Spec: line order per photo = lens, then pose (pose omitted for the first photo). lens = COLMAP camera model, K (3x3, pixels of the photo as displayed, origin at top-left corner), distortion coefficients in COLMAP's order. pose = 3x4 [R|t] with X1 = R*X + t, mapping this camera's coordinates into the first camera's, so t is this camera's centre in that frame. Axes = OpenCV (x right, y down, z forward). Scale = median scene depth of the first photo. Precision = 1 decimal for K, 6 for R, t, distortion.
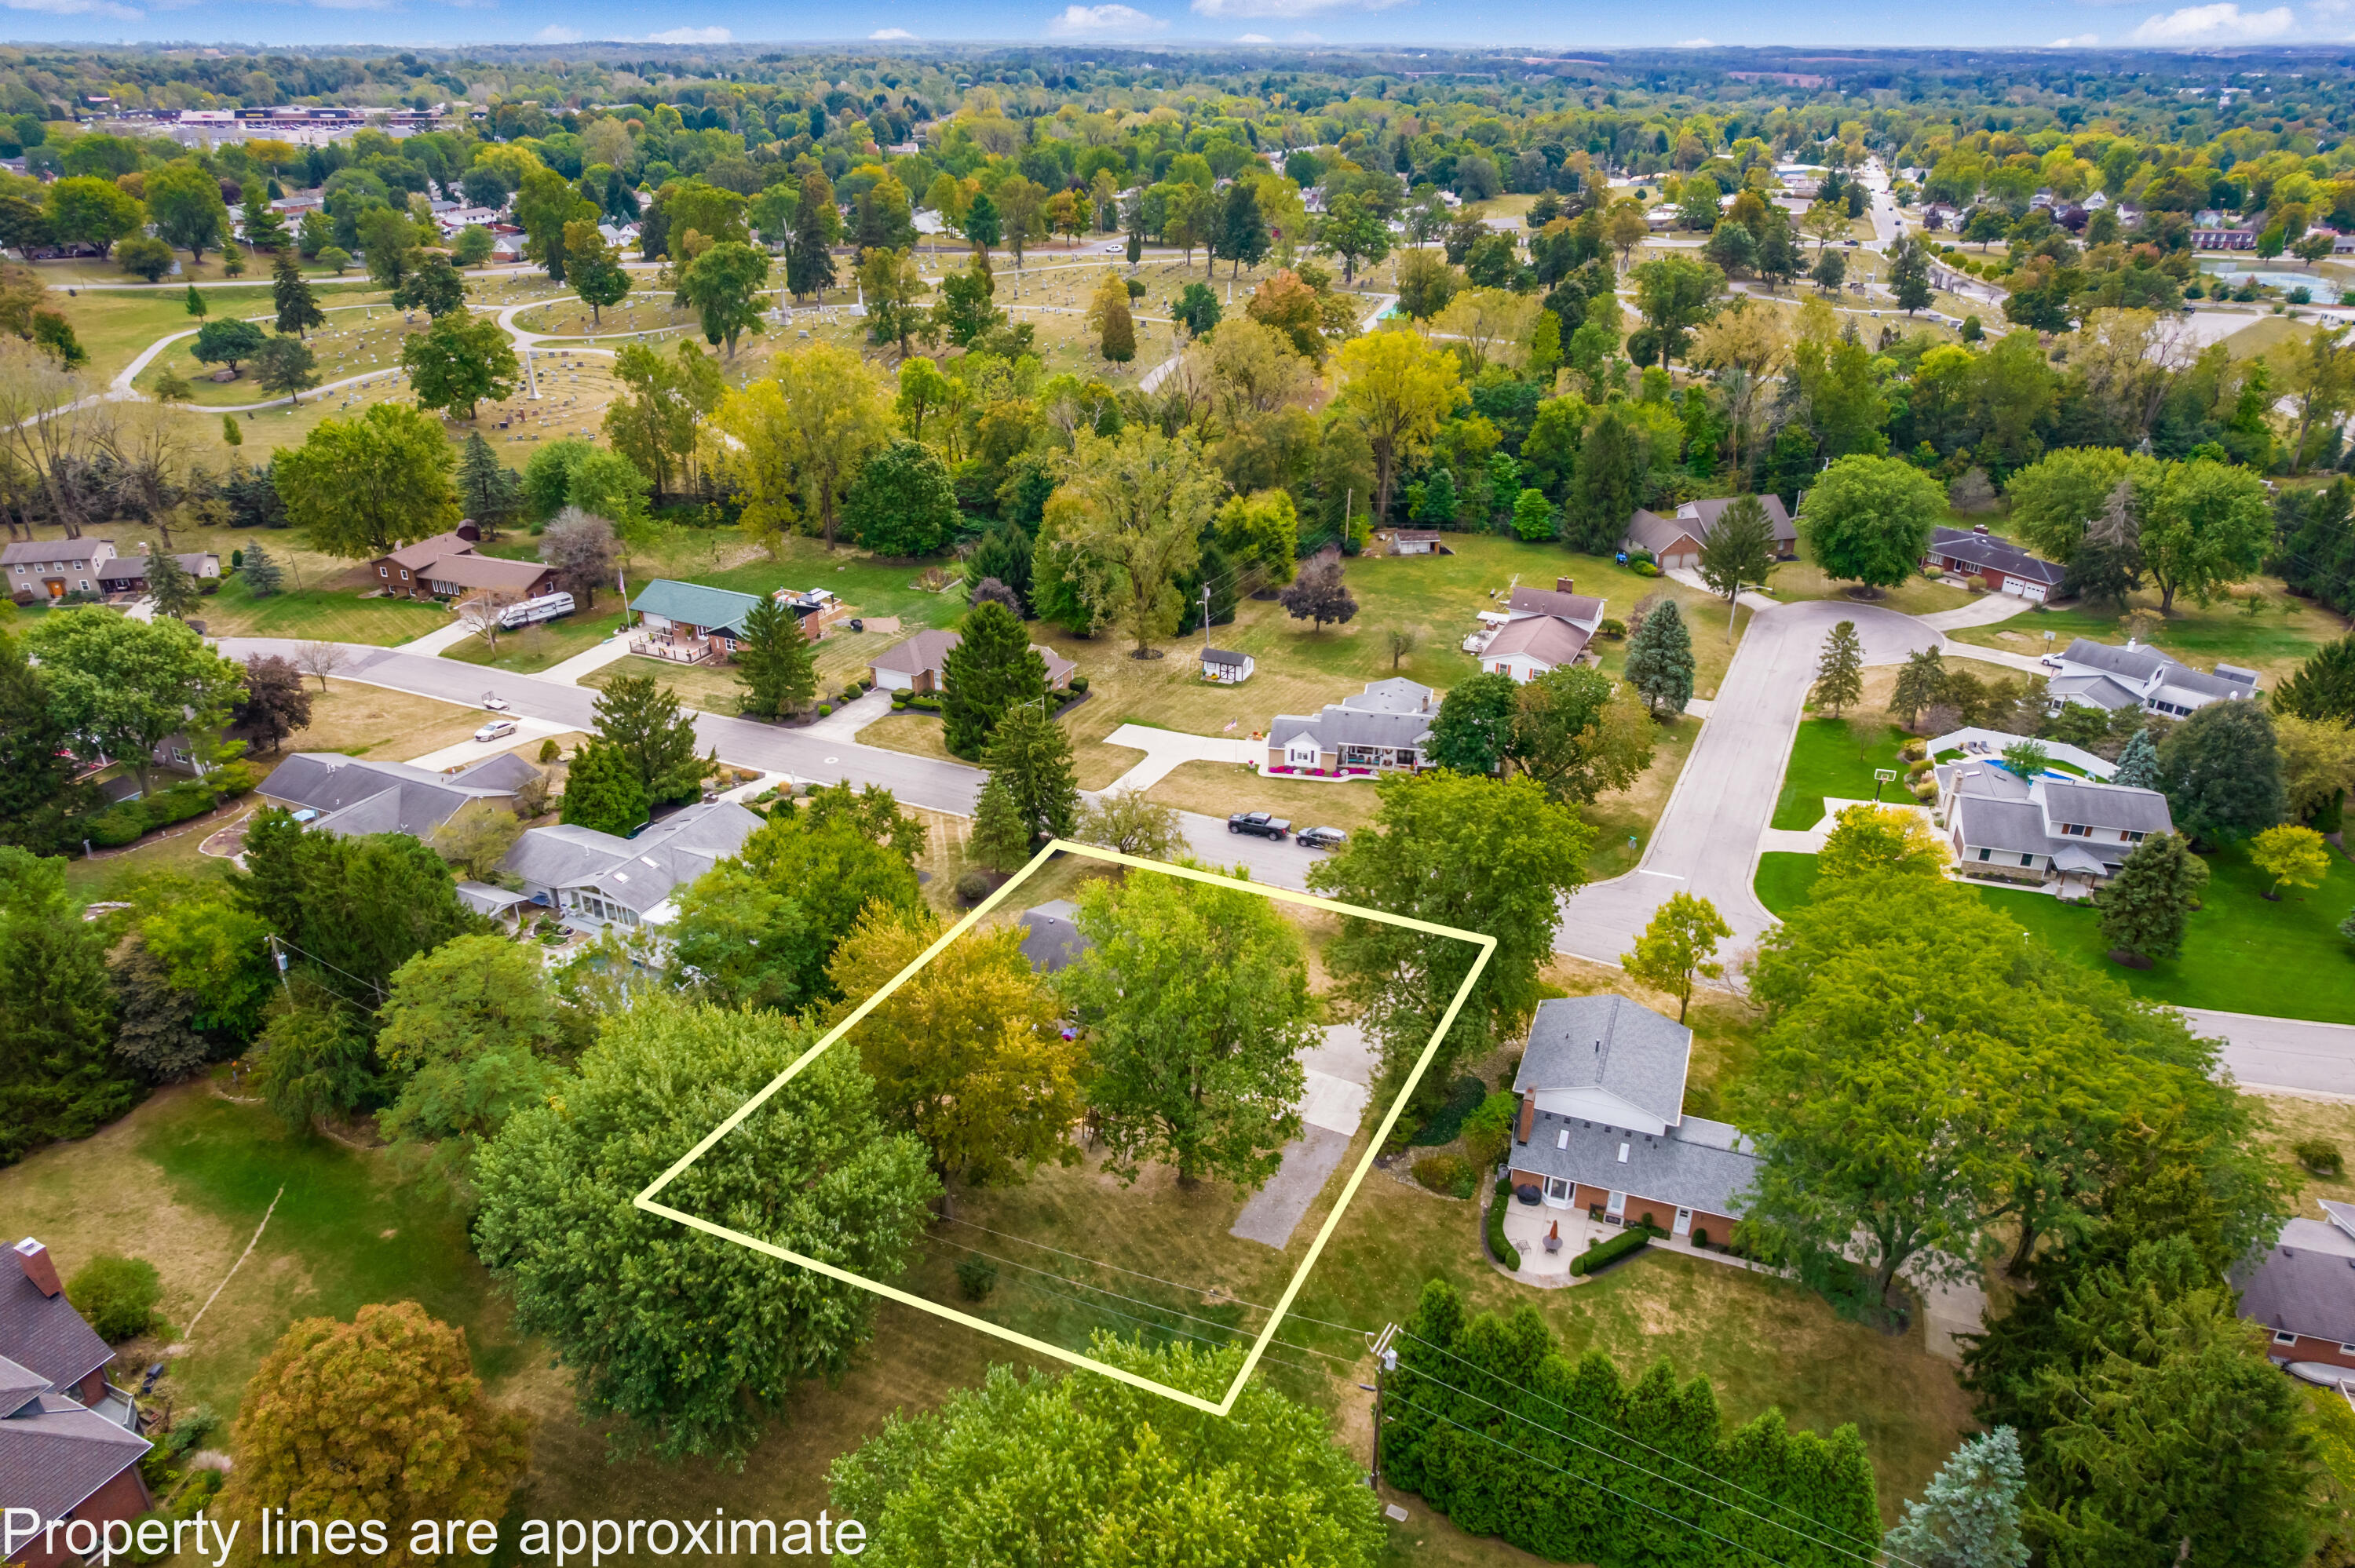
lens RADIAL K [[1607.8, 0, 1168.9], [0, 1607.8, 777.3], [0, 0, 1]] dist [-0.095365, 0.112211]
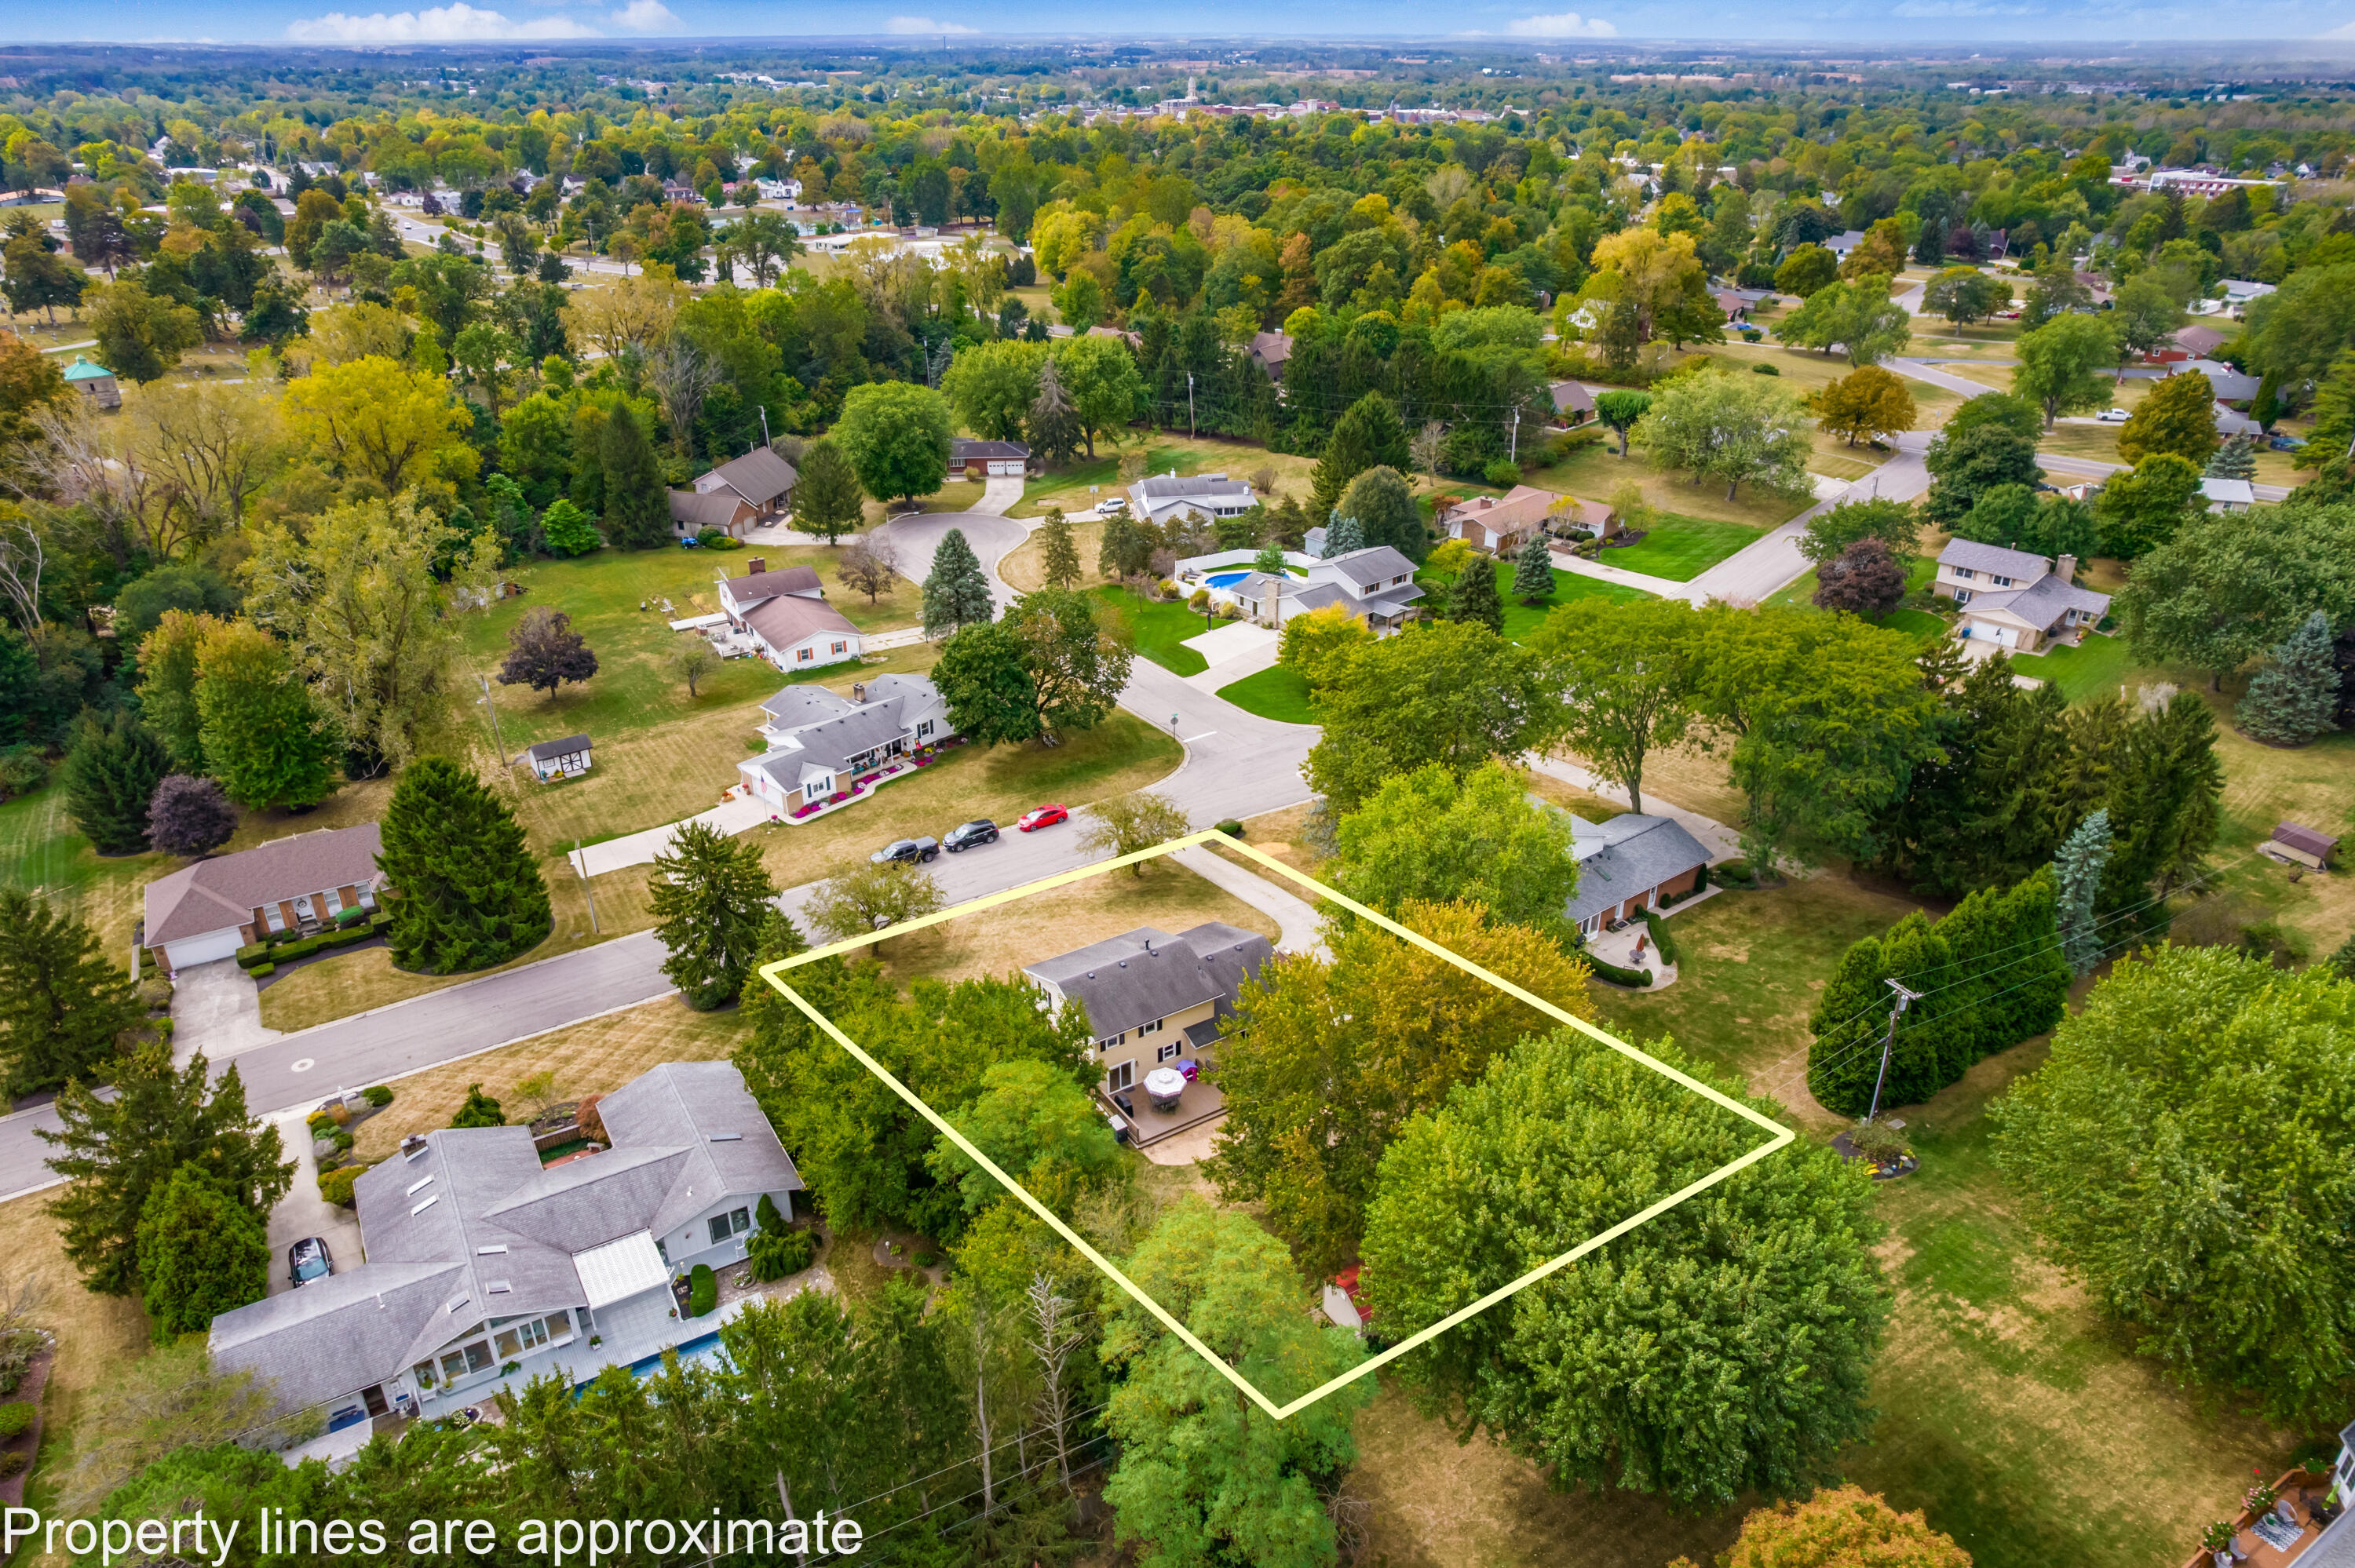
lens RADIAL K [[1607.8, 0, 1168.9], [0, 1607.8, 777.3], [0, 0, 1]] dist [-0.095365, 0.112211]
pose [[0.512769, -0.363340, 0.777851, -0.501505], [0.366461, 0.911975, 0.184414, -0.109994], [-0.776385, 0.190490, 0.600783, 0.320292]]
